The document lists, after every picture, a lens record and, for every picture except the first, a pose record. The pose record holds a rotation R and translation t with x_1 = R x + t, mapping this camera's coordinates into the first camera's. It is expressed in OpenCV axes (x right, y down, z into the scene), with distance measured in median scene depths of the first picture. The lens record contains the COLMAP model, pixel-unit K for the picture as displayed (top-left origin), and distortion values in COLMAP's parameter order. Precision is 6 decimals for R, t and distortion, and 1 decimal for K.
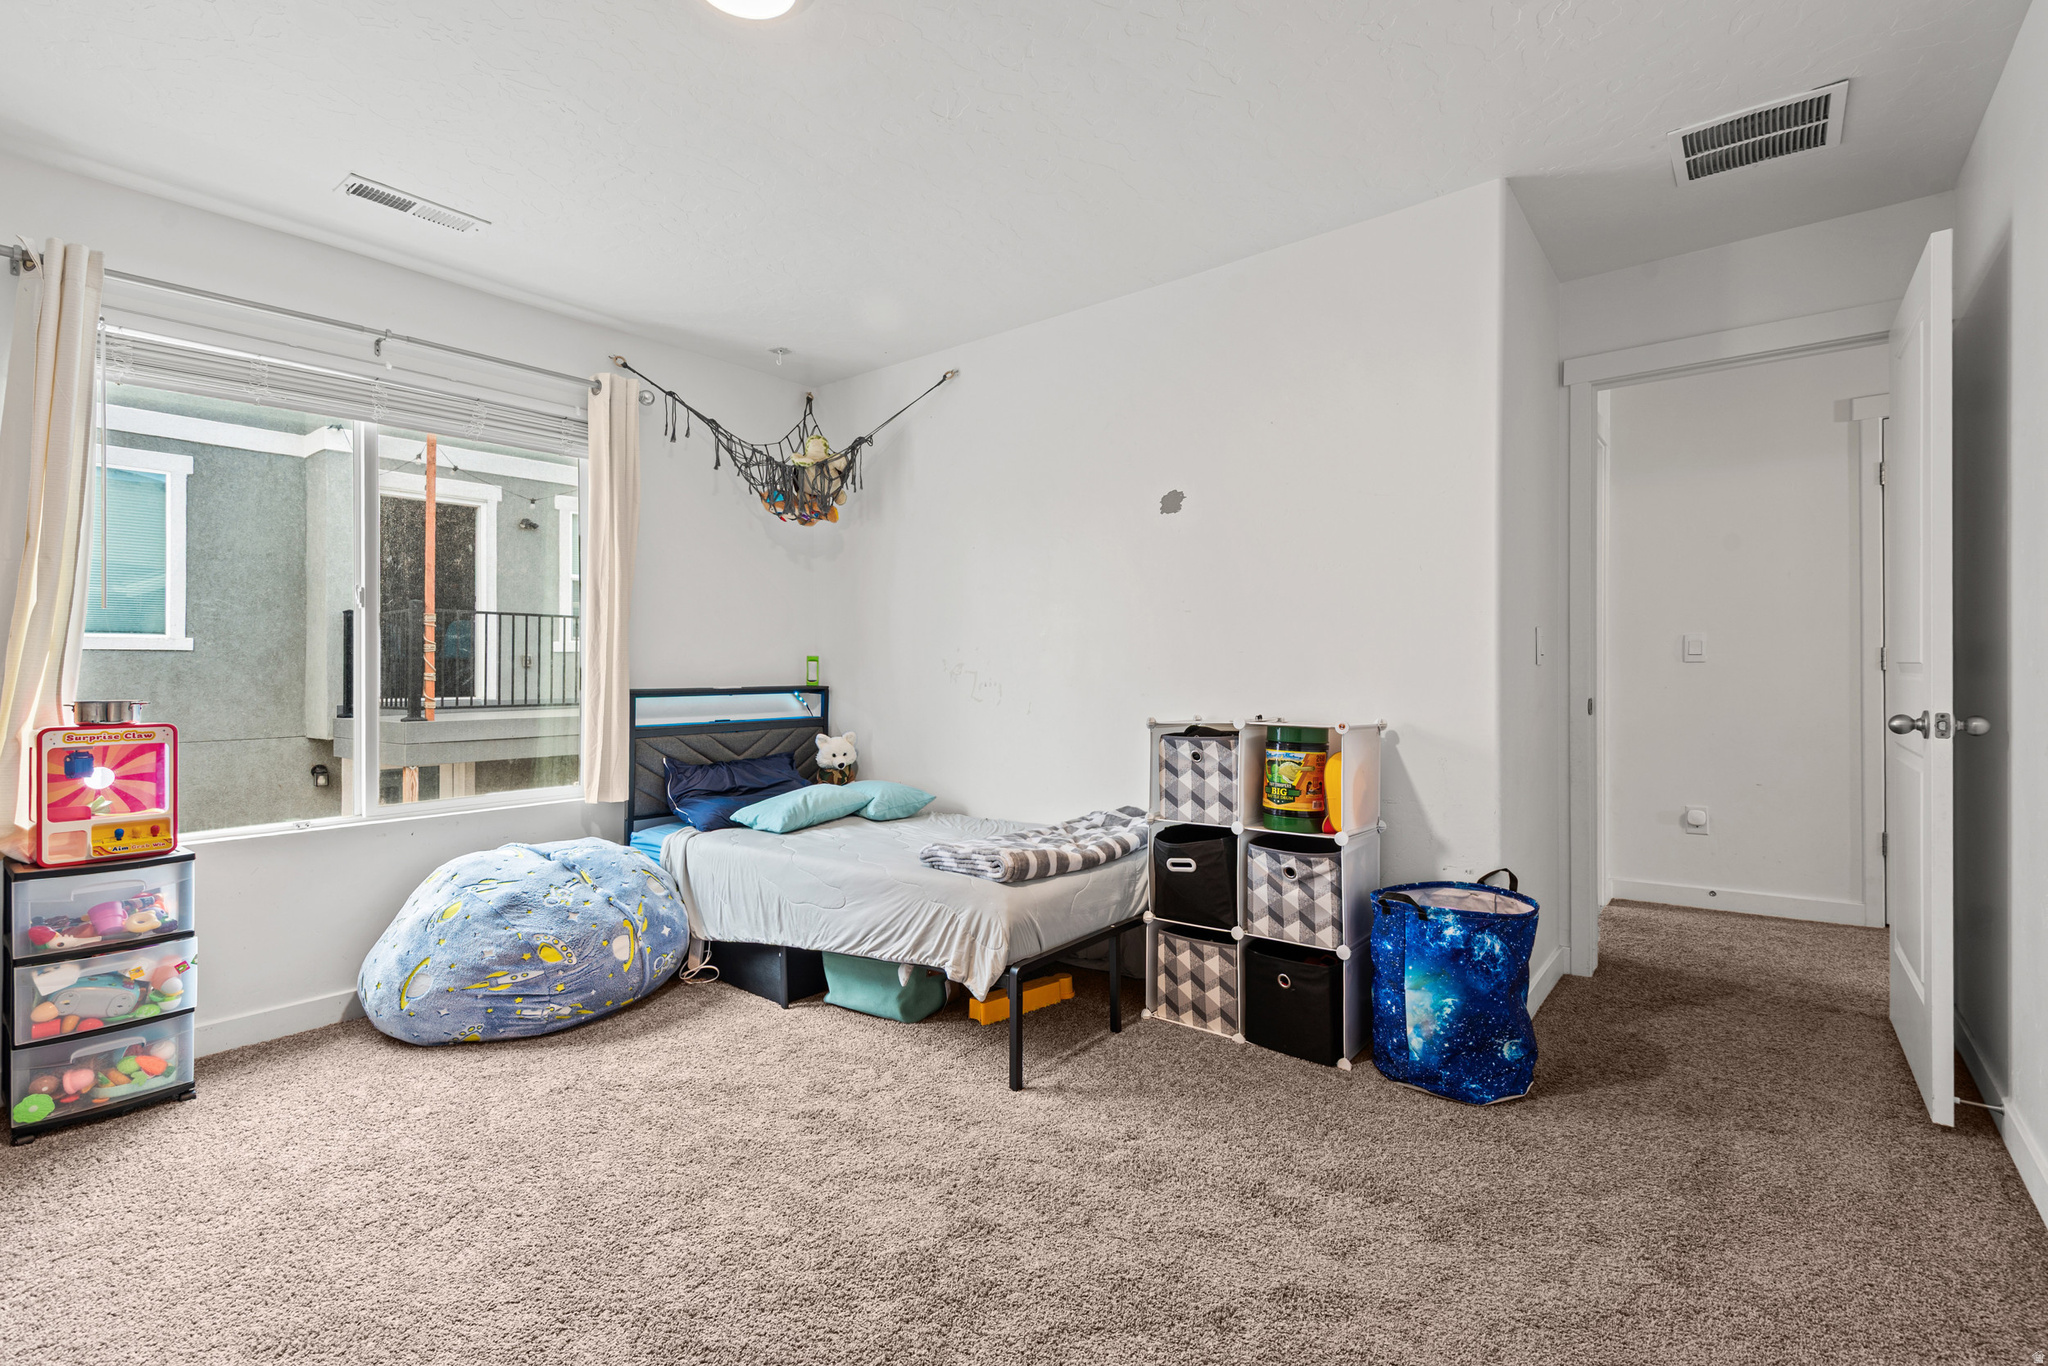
lens RADIAL K [[922.4, 0, 1029.3], [0, 922.4, 694.7], [0, 0, 1]] dist [0.031463, -0.016027]
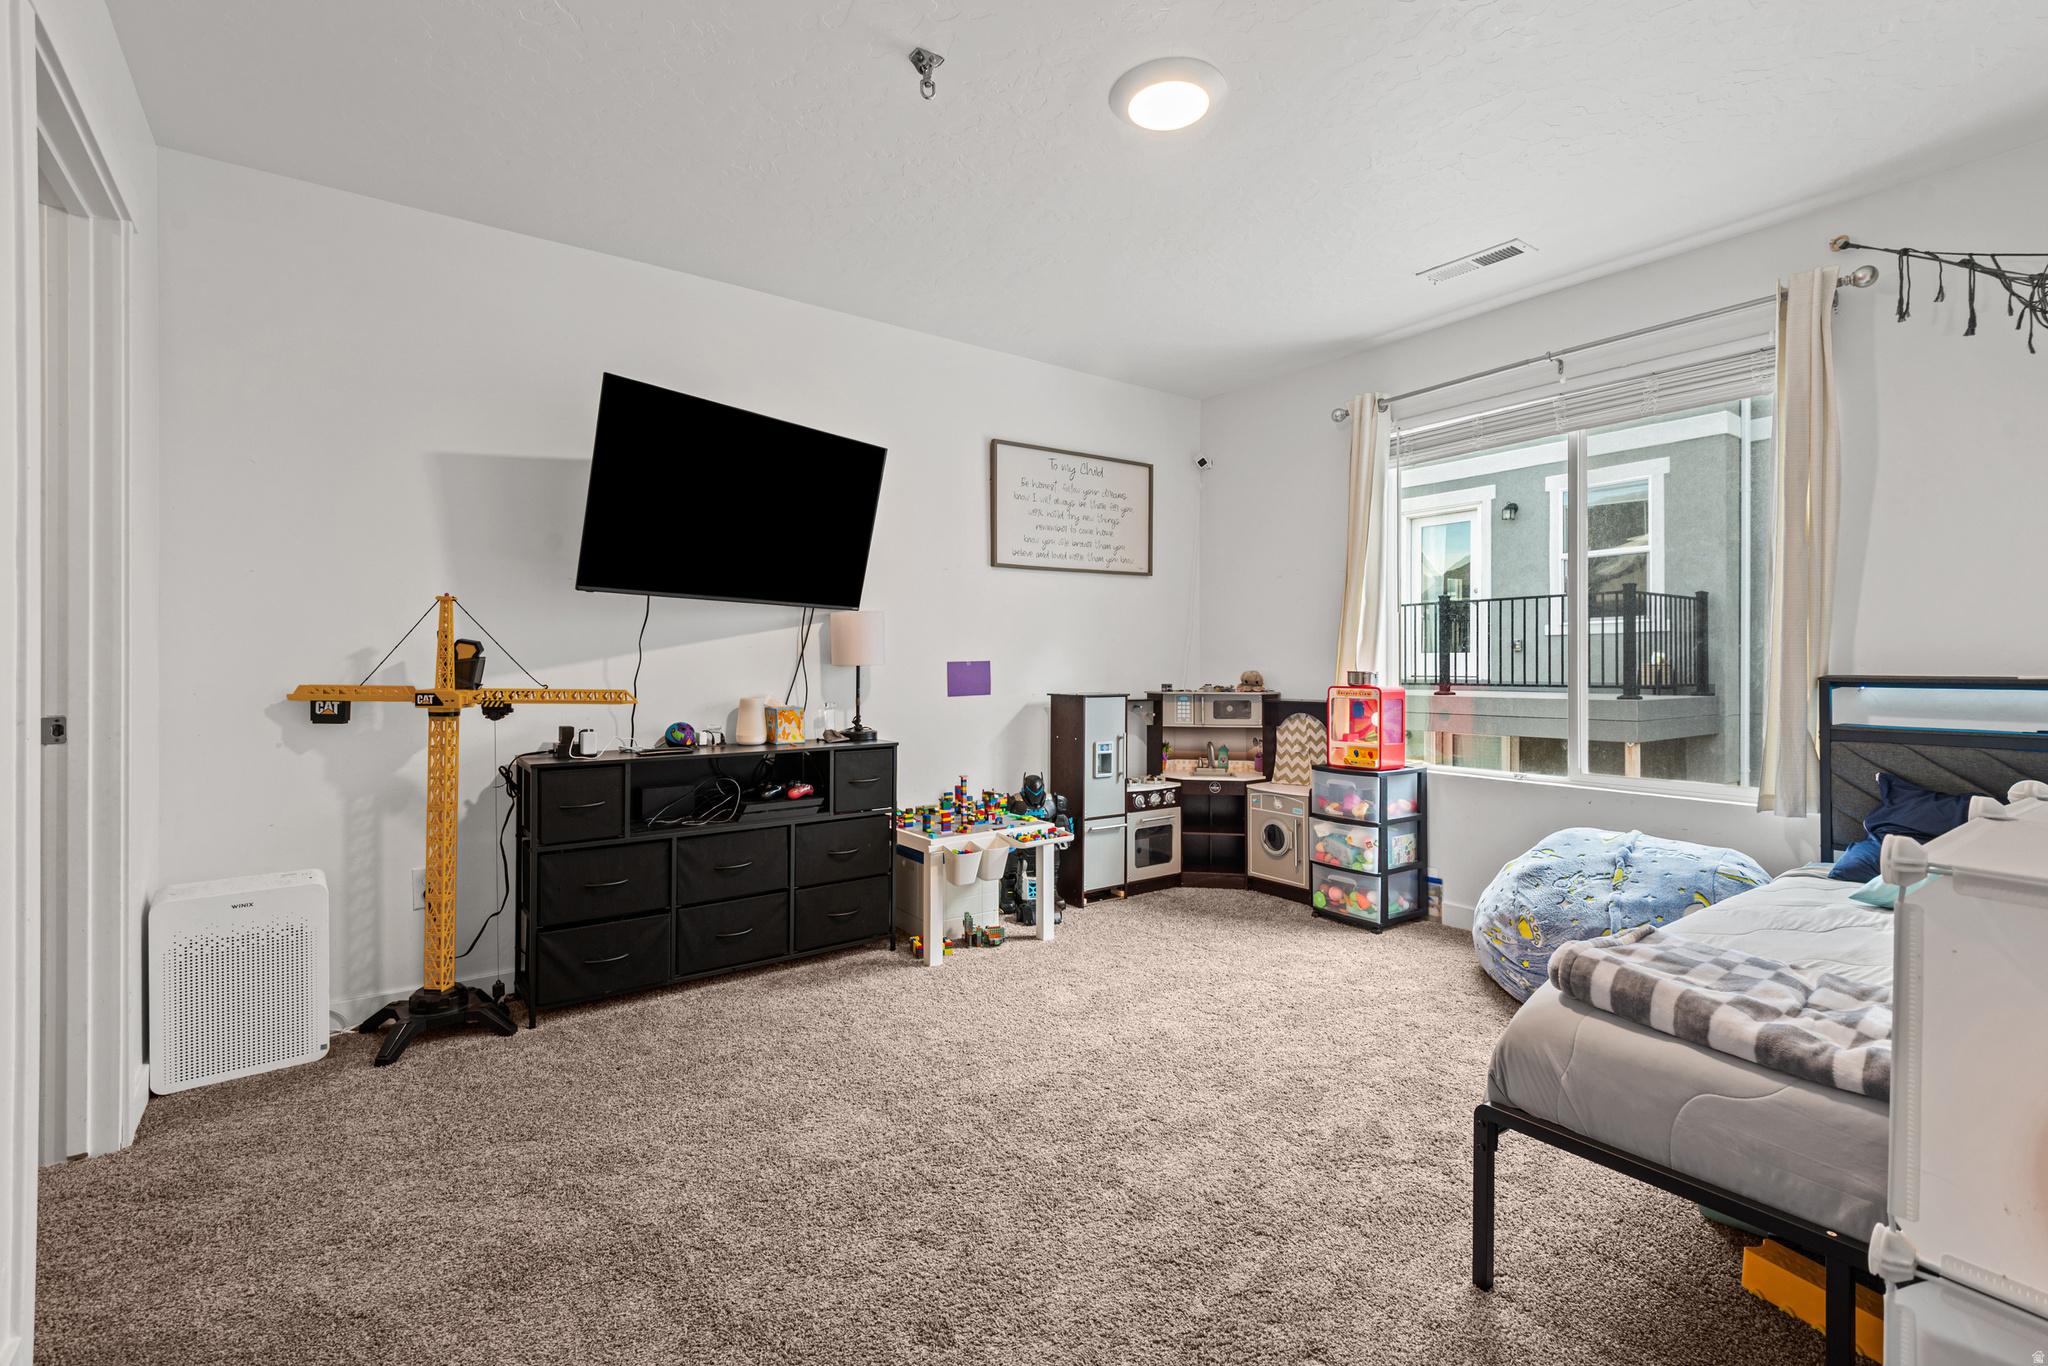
lens RADIAL K [[925.5, 0, 1035.8], [0, 925.5, 671.4], [0, 0, 1]] dist [0.033177, -0.016153]
pose [[-0.255722, 0.021730, -0.966506, 0.630243], [-0.018891, 0.999444, 0.027469, -0.023374], [0.966566, 0.025282, -0.255170, 0.756681]]
